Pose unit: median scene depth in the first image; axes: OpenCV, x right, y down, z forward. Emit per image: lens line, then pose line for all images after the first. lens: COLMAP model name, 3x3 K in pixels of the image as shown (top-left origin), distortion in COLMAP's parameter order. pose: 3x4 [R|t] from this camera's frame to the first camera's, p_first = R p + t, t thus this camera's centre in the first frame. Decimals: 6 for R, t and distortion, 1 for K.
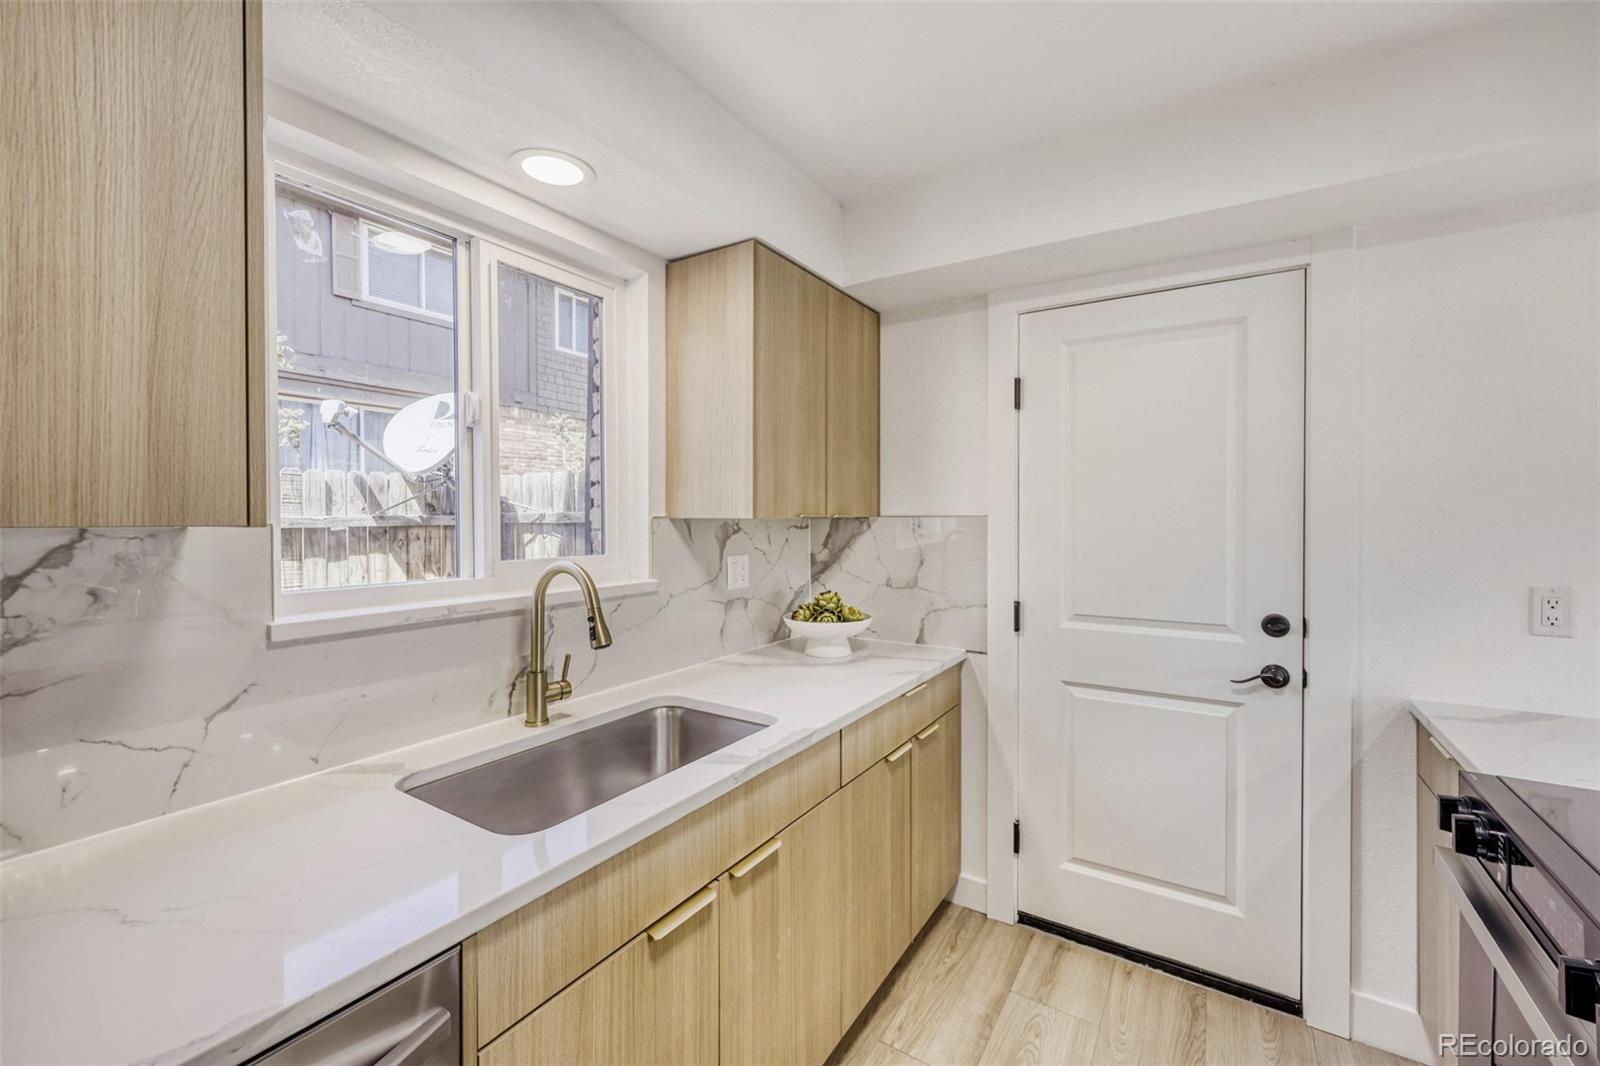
lens RADIAL K [[649.0, 0, 791.5], [0, 649.0, 523.1], [0, 0, 1]] dist [-0.006810, 0.000260]
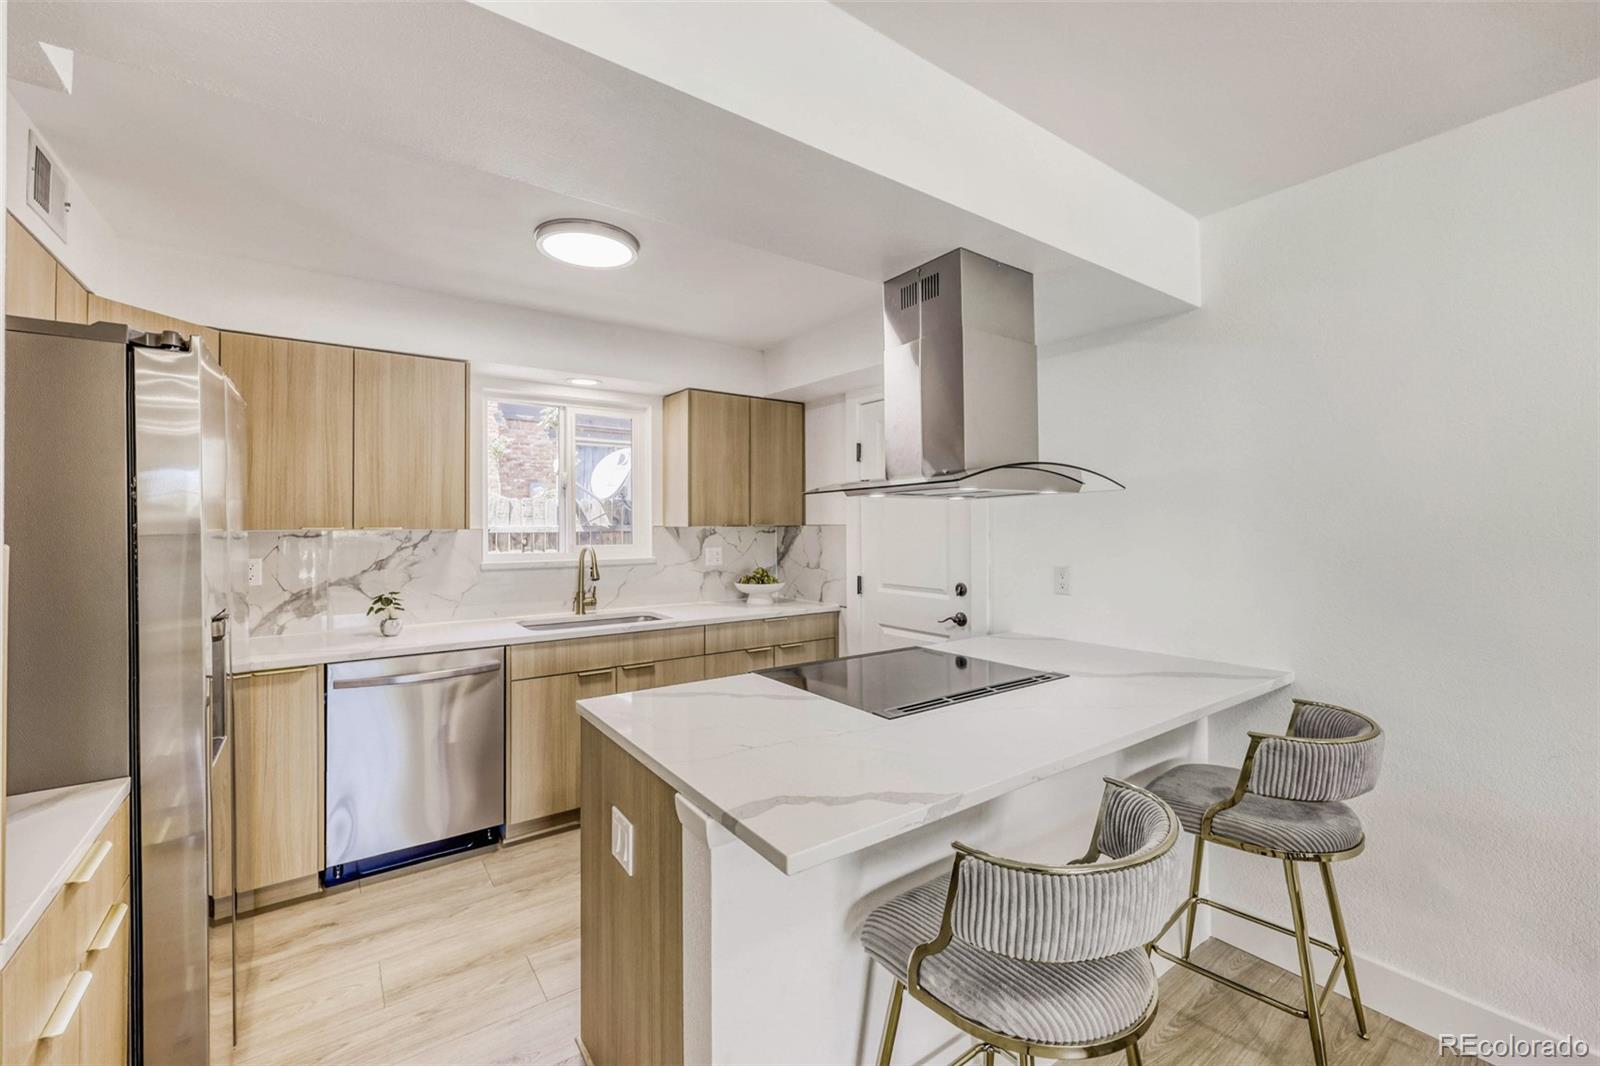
lens RADIAL K [[649.0, 0, 800.1], [0, 649.0, 520.6], [0, 0, 1]] dist [-0.006810, 0.000260]
pose [[0.936232, -0.004286, -0.351355, 0.780052], [-0.001669, 0.999860, -0.016646, 0.005476], [0.351377, 0.016171, 0.936094, -0.612898]]
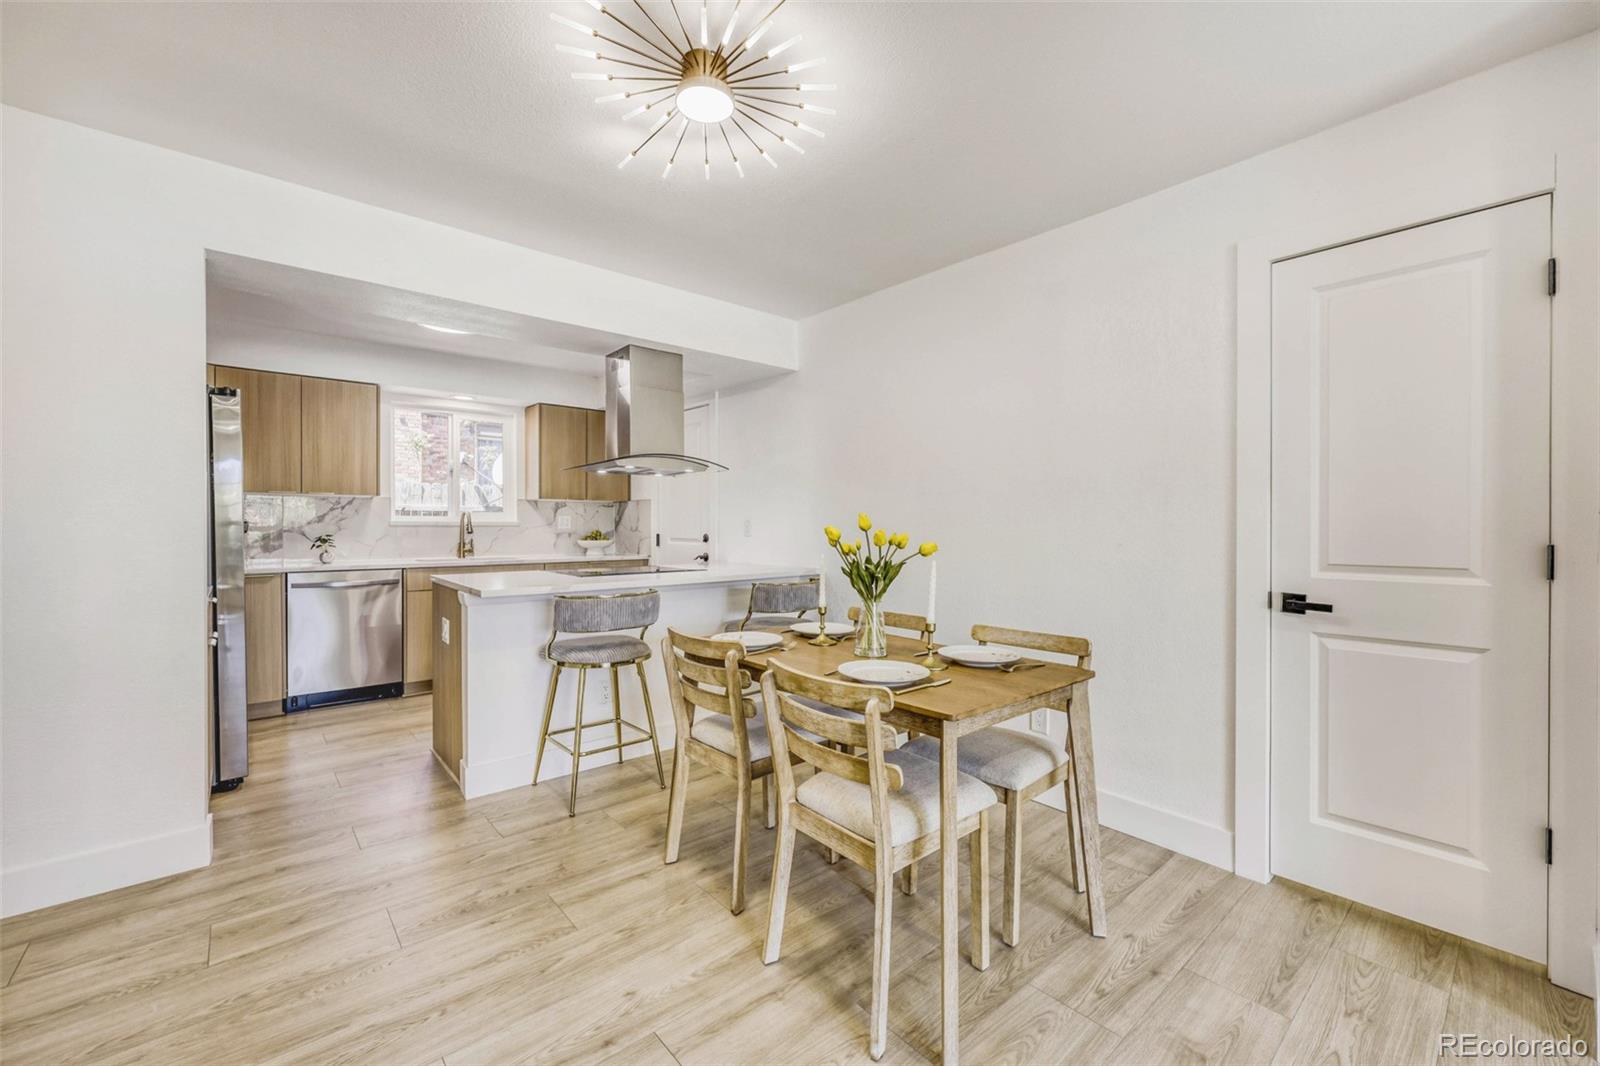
lens RADIAL K [[649.0, 0, 790.5], [0, 649.0, 537.7], [0, 0, 1]] dist [-0.006810, 0.000260]
pose [[0.957810, 0.012832, -0.287117, 1.516707], [-0.010756, 0.999903, 0.008808, 0.106018], [0.287202, -0.005348, 0.957855, -1.199068]]
